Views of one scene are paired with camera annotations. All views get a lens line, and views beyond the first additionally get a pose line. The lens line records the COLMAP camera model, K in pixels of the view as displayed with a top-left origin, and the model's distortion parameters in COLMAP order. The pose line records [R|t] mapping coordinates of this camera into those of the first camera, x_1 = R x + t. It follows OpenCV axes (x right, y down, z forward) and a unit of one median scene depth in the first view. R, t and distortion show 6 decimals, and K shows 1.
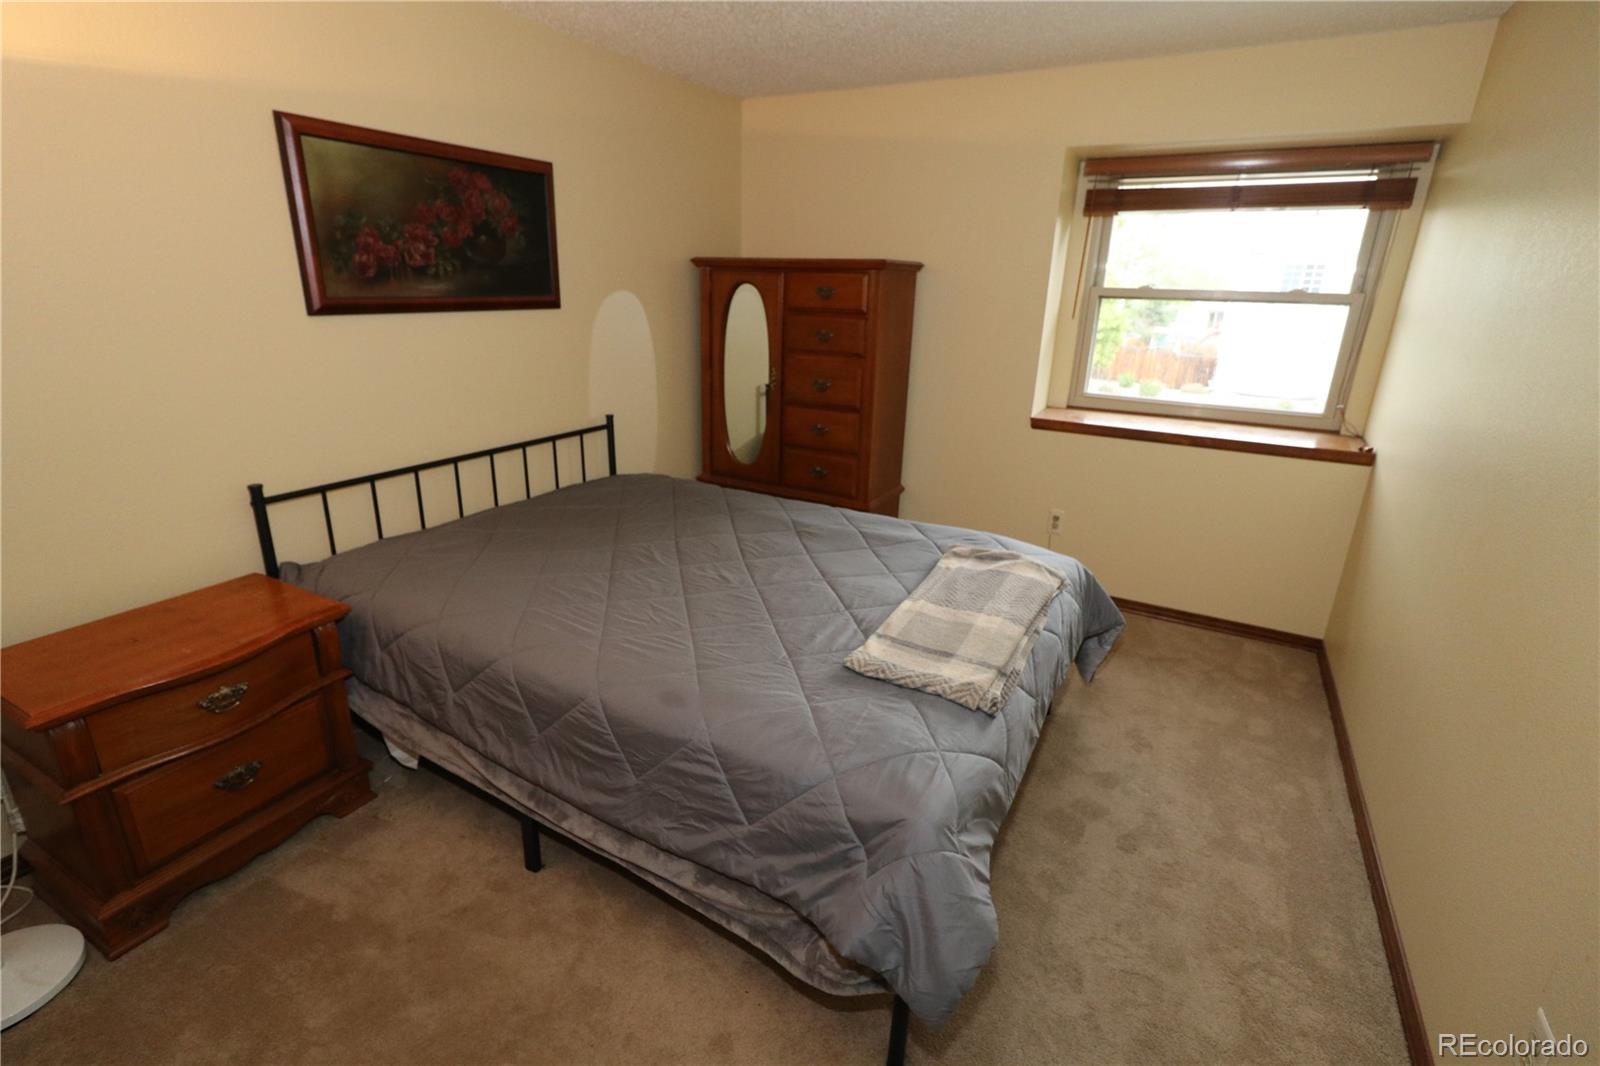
lens RADIAL K [[760.4, 0, 800.0], [0, 760.4, 533.0], [0, 0, 1]] dist [0.002097, 0.000296]
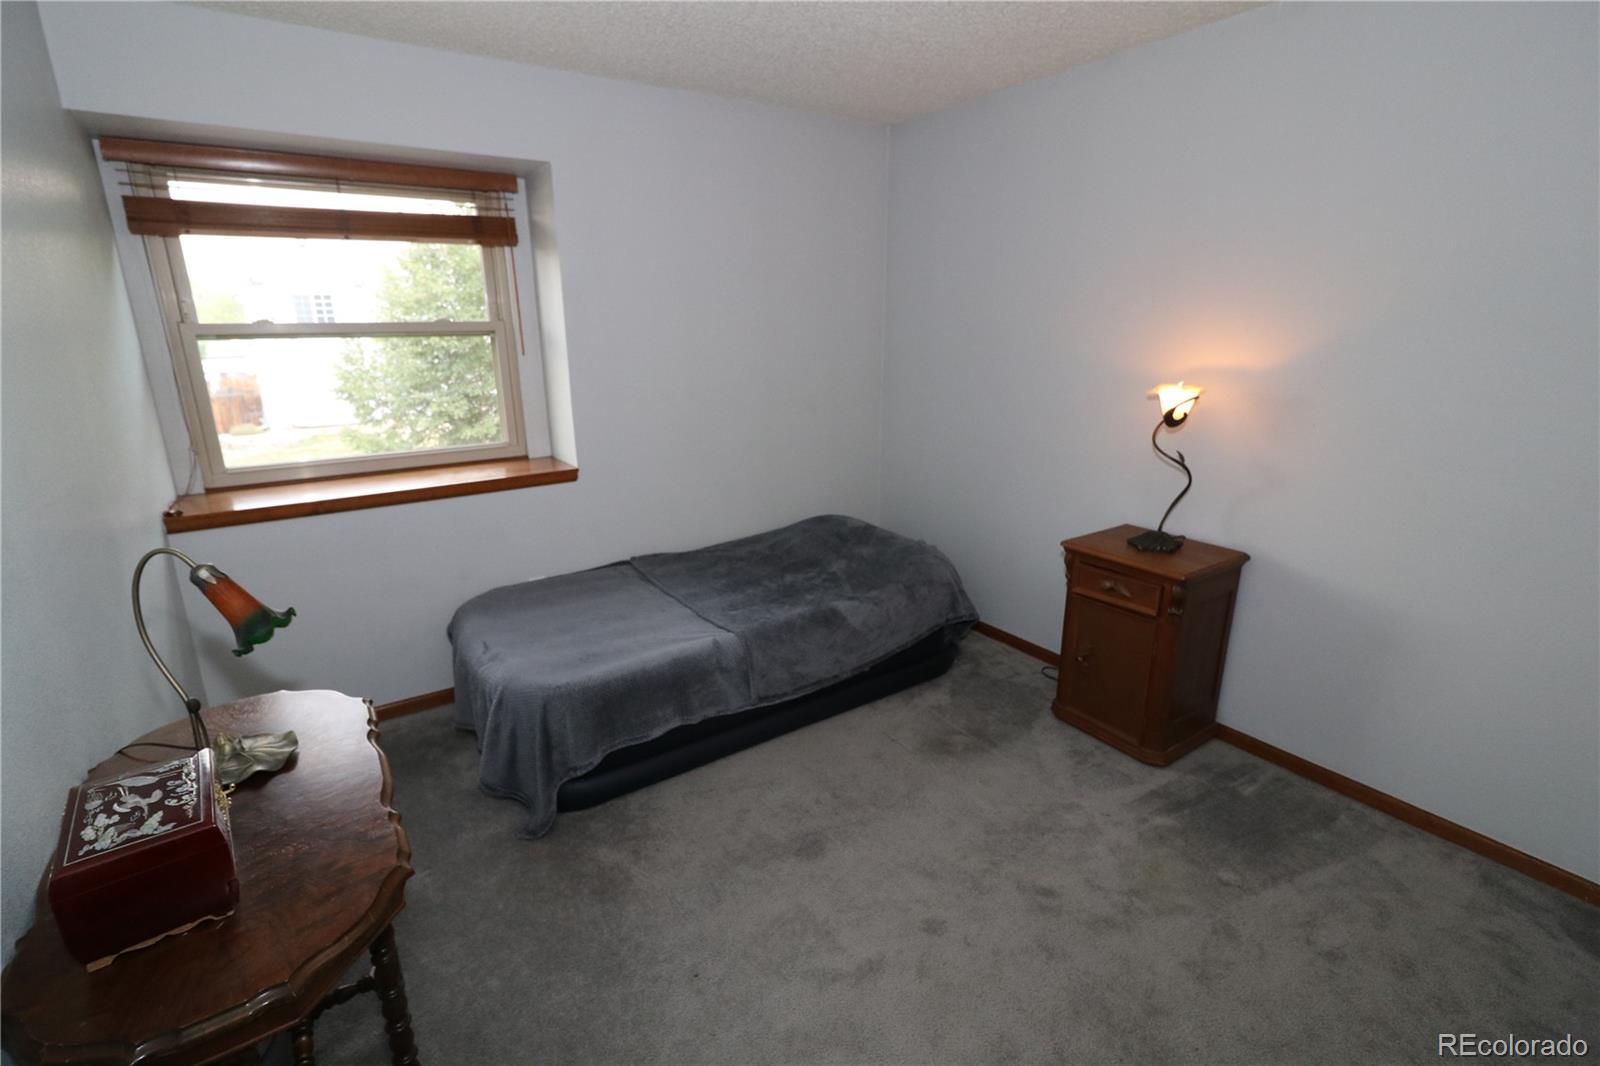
lens RADIAL K [[760.4, 0, 800.0], [0, 760.4, 533.0], [0, 0, 1]] dist [0.002097, 0.000296]
pose [[0.444305, -0.272109, 0.853551, -0.030937], [0.302806, 0.942296, 0.142779, -0.063142], [-0.843150, 0.195023, 0.501063, 0.167040]]
